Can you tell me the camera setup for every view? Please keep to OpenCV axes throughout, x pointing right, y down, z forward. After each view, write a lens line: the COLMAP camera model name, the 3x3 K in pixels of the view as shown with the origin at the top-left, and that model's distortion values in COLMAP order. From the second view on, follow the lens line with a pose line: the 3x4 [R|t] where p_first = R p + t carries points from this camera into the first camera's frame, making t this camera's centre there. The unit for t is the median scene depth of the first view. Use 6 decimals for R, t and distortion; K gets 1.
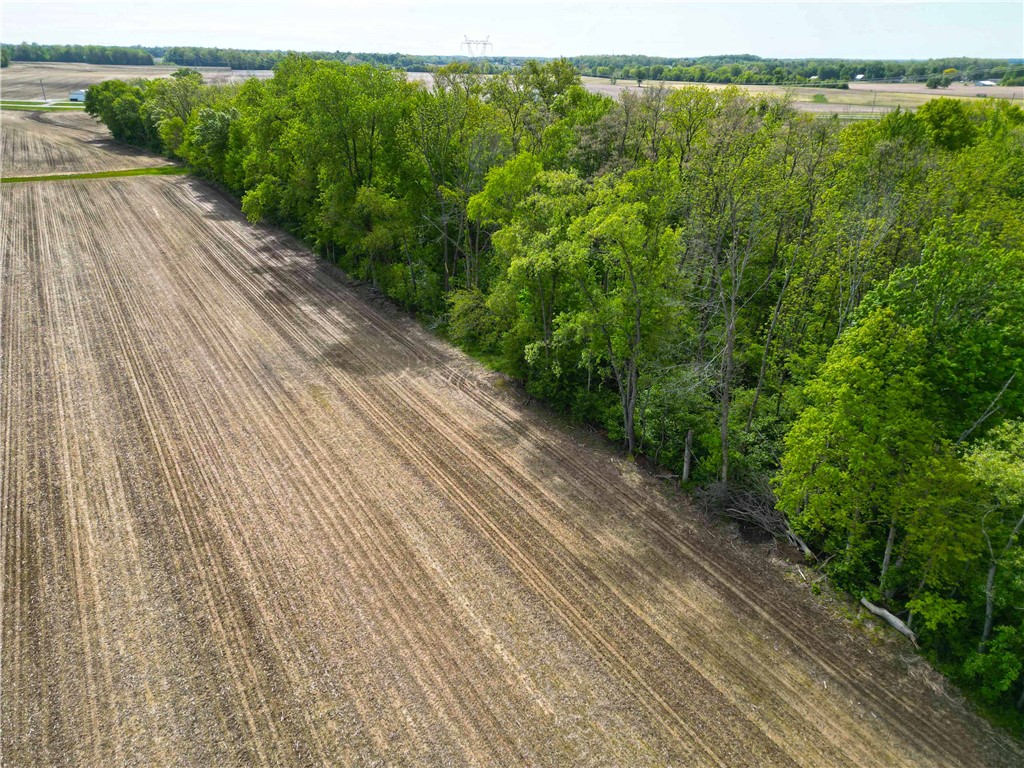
lens RADIAL K [[710.2, 0, 509.7], [0, 710.2, 381.7], [0, 0, 1]] dist [0.043800, -0.038177]
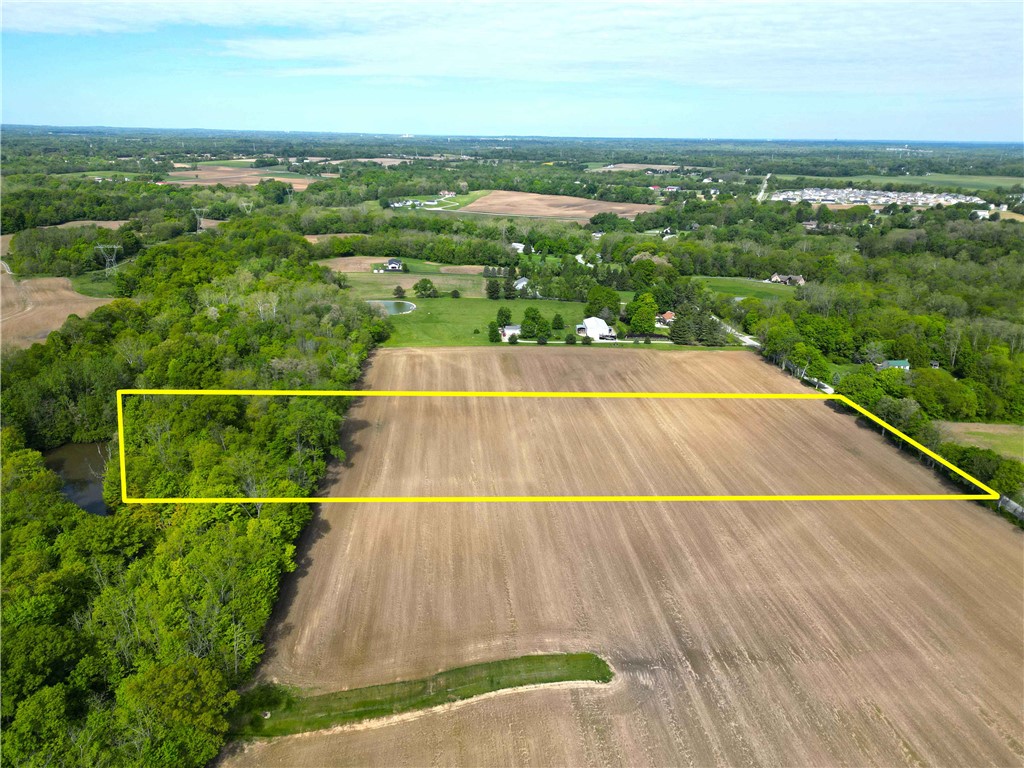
lens RADIAL K [[710.2, 0, 507.2], [0, 710.2, 383.6], [0, 0, 1]] dist [0.043800, -0.038177]
pose [[-0.892613, -0.179485, 0.413554, -2.623789], [0.157346, 0.735613, 0.658874, -2.791003], [-0.422473, 0.653191, -0.628377, 3.092218]]
